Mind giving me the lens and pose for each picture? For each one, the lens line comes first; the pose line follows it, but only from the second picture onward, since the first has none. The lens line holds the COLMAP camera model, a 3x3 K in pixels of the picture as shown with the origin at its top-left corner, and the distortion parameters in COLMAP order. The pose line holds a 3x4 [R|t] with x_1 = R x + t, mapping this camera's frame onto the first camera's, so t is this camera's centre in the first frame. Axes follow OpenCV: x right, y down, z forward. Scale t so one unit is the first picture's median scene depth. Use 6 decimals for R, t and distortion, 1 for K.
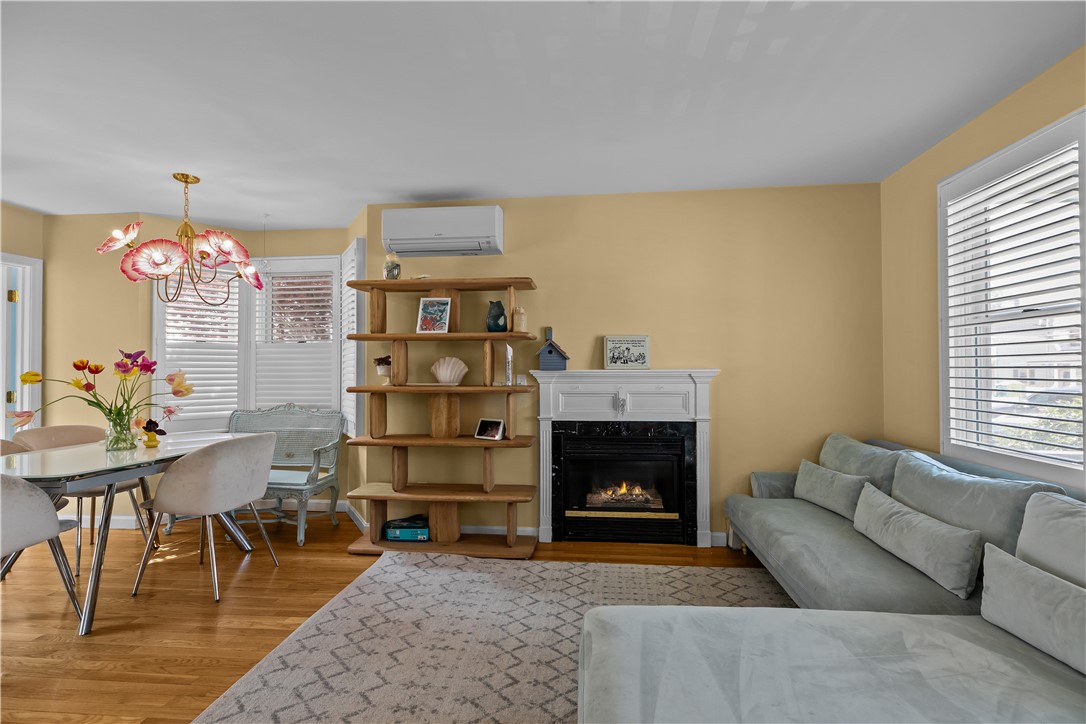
lens RADIAL K [[487.1, 0, 545.4], [0, 487.1, 364.0], [0, 0, 1]] dist [0.003561, -0.000100]
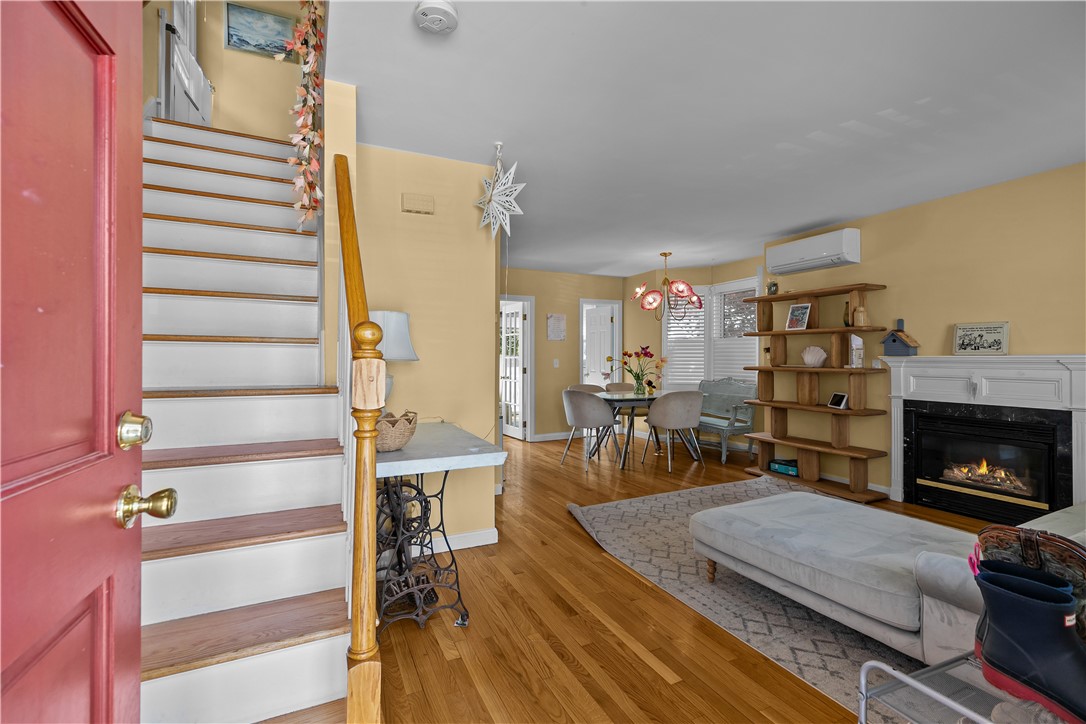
lens RADIAL K [[487.1, 0, 544.6], [0, 487.1, 358.3], [0, 0, 1]] dist [0.003561, -0.000100]
pose [[0.519181, 0.004757, -0.854651, 0.583795], [0.008910, 0.999900, 0.010978, -0.002444], [0.854618, -0.013315, 0.519087, -0.352556]]
